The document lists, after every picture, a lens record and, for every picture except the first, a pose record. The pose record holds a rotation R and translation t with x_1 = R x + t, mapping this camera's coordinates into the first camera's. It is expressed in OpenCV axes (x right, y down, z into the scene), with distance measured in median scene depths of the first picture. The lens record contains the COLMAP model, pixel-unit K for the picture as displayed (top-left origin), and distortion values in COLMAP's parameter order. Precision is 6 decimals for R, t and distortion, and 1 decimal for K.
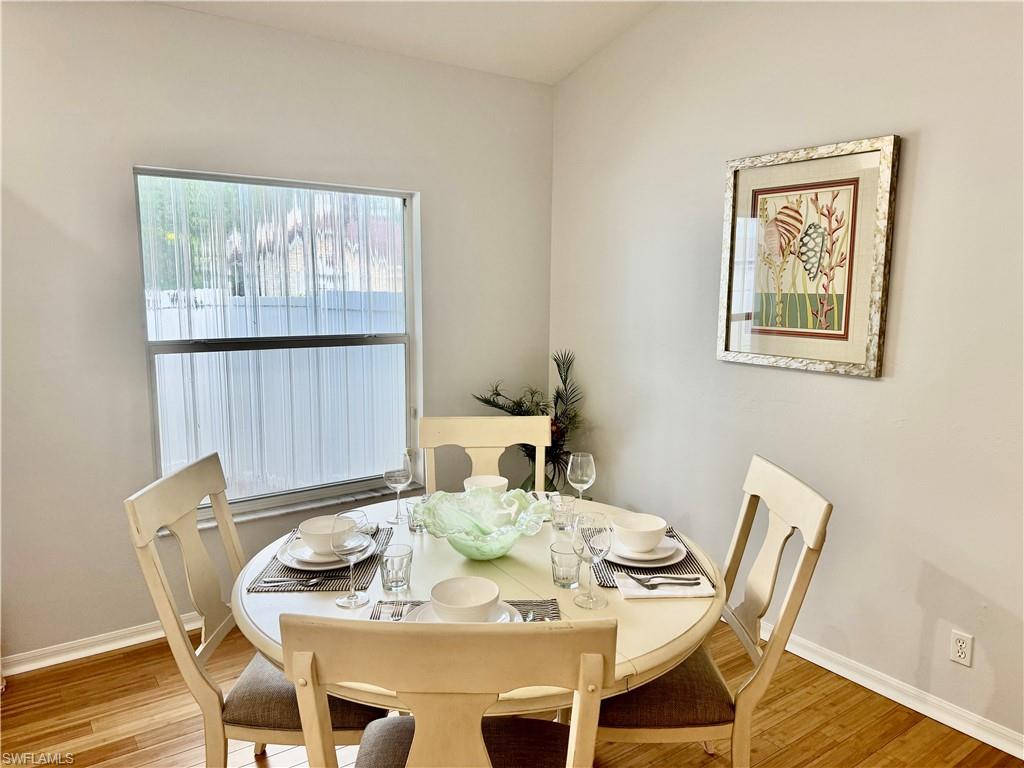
lens RADIAL K [[684.9, 0, 510.9], [0, 684.9, 384.4], [0, 0, 1]] dist [0.025415, -0.025995]
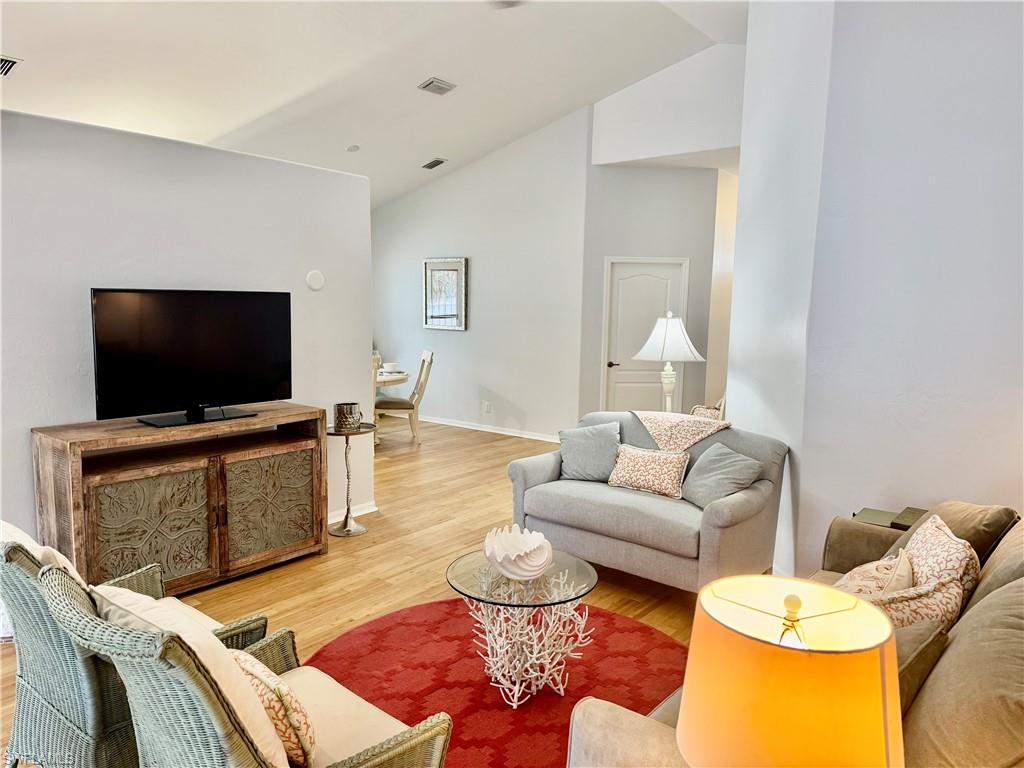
lens RADIAL K [[684.9, 0, 512.3], [0, 684.9, 385.3], [0, 0, 1]] dist [0.025415, -0.025995]
pose [[0.954550, -0.020545, 0.297342, -0.238308], [0.026663, 0.999508, -0.016533, 0.326803], [-0.296856, 0.023710, 0.954628, -2.267935]]
